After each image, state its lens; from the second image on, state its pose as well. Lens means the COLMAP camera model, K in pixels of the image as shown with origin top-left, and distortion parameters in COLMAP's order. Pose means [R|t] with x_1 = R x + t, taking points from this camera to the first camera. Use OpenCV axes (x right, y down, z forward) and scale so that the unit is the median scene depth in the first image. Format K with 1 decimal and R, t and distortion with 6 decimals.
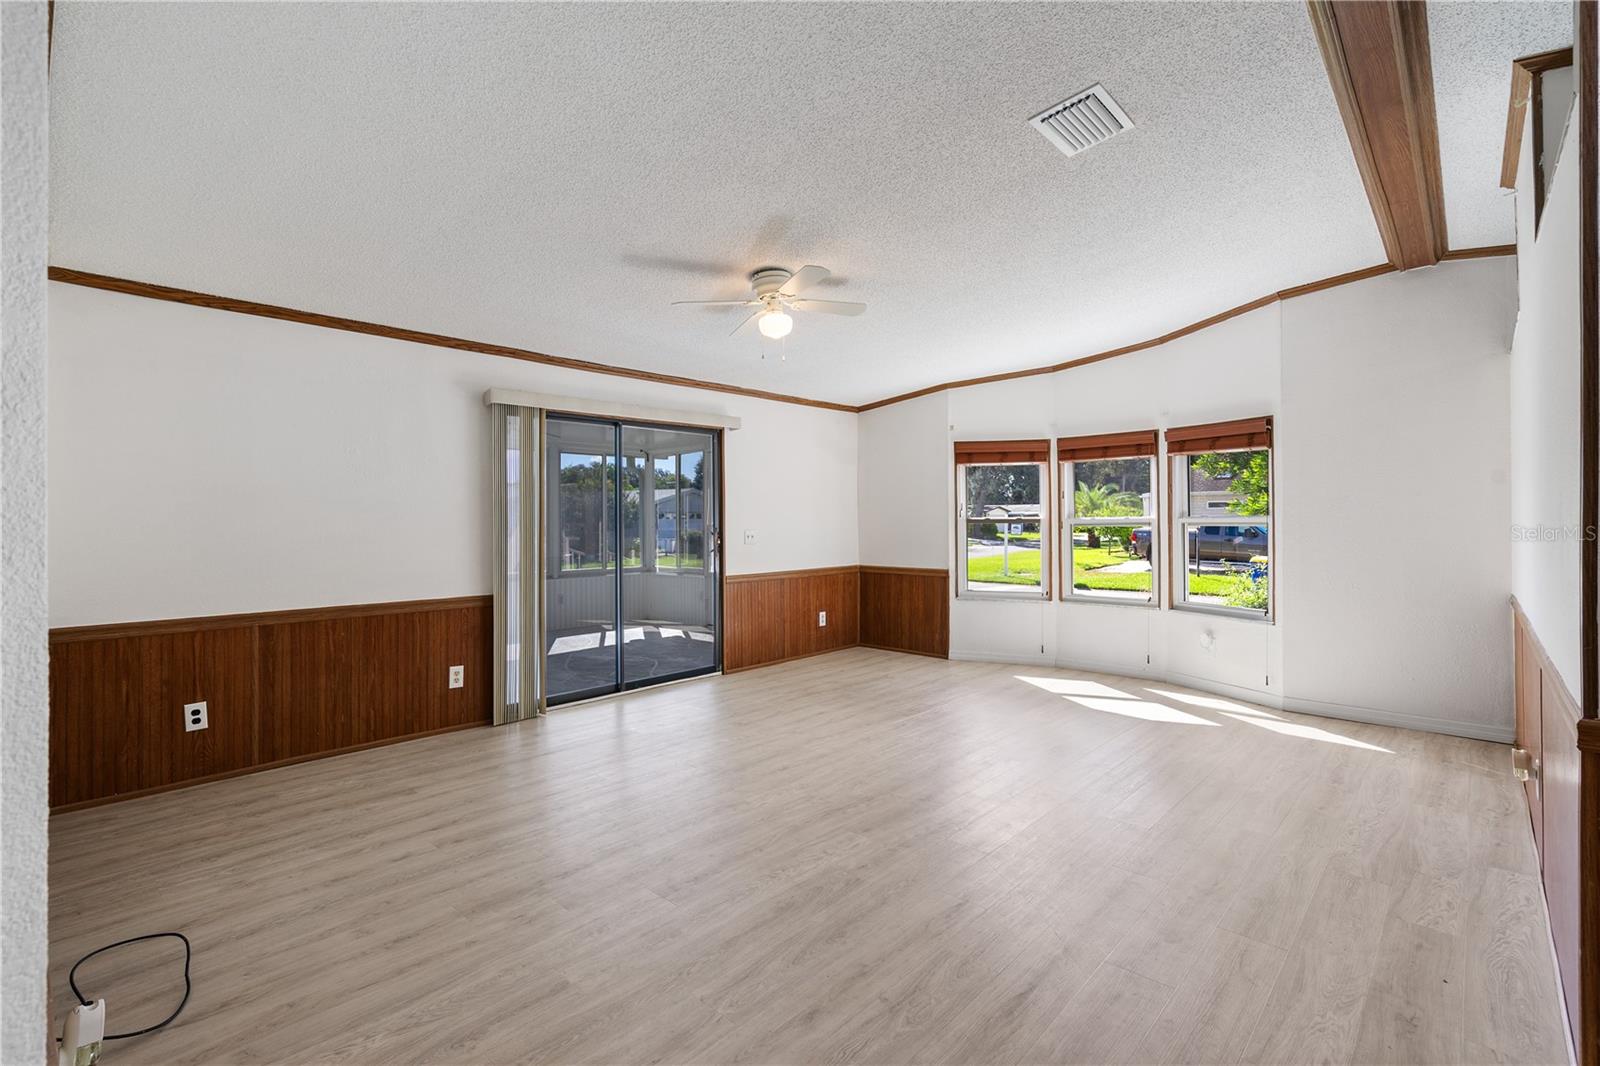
lens RADIAL K [[720.4, 0, 801.6], [0, 720.4, 523.6], [0, 0, 1]] dist [-0.003375, -0.000333]
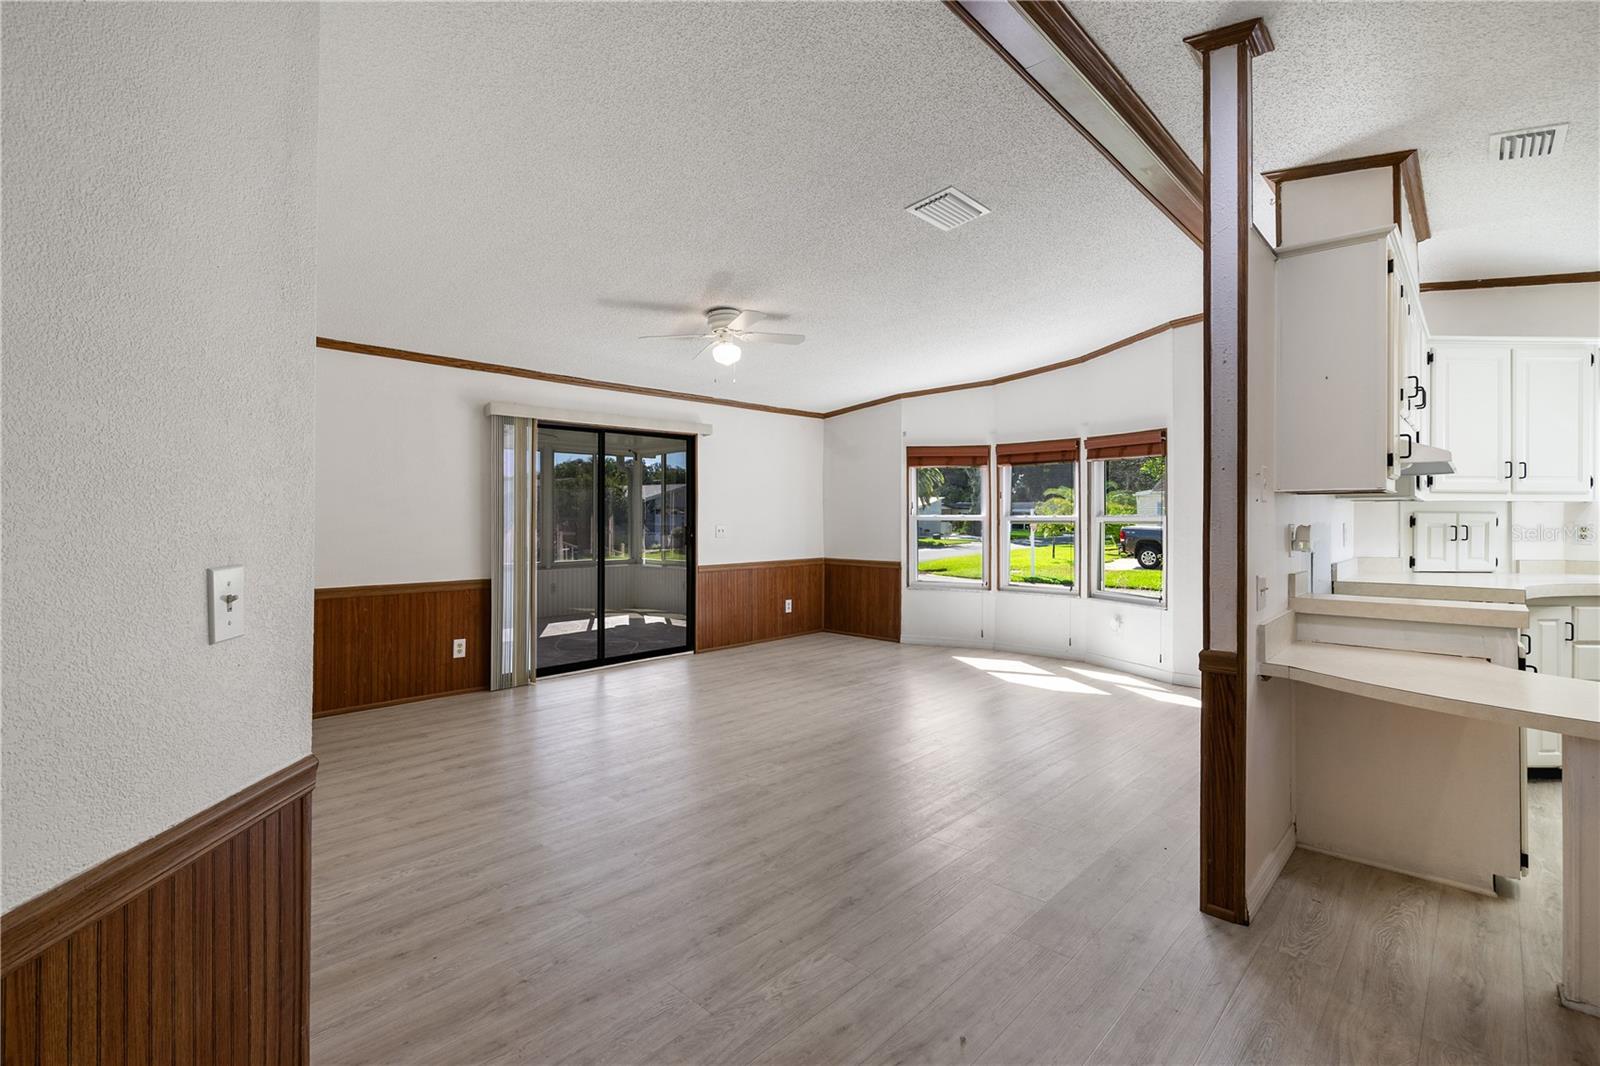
lens RADIAL K [[729.2, 0, 796.7], [0, 729.2, 518.9], [0, 0, 1]] dist [-0.003425, 0.000205]
pose [[0.999947, 0.006313, -0.008151, 0.073854], [-0.006323, 0.999979, -0.001172, 0.000070], [0.008144, 0.001224, 0.999966, -0.172375]]
